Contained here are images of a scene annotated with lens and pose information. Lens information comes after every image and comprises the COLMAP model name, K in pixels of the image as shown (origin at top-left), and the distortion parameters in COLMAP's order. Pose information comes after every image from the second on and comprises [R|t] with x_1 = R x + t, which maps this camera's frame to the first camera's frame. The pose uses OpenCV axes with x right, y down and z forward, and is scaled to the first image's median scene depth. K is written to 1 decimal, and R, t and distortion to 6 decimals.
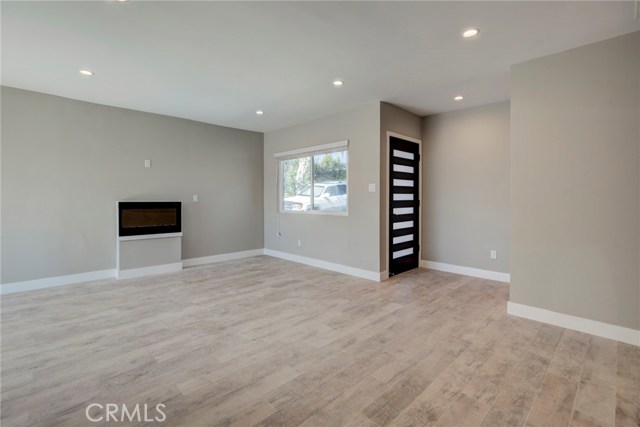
lens RADIAL K [[294.8, 0, 318.2], [0, 294.8, 199.9], [0, 0, 1]] dist [-0.002846, 0.000198]
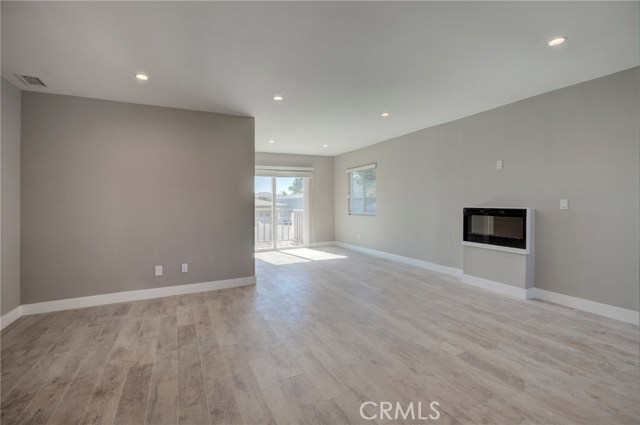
lens RADIAL K [[291.8, 0, 317.6], [0, 291.8, 199.9], [0, 0, 1]] dist [-0.001752, 0.000716]
pose [[-0.310596, -0.005160, -0.950528, 0.702328], [-0.000772, 0.999986, -0.005176, -0.021206], [0.950542, -0.000874, -0.310596, 1.253891]]
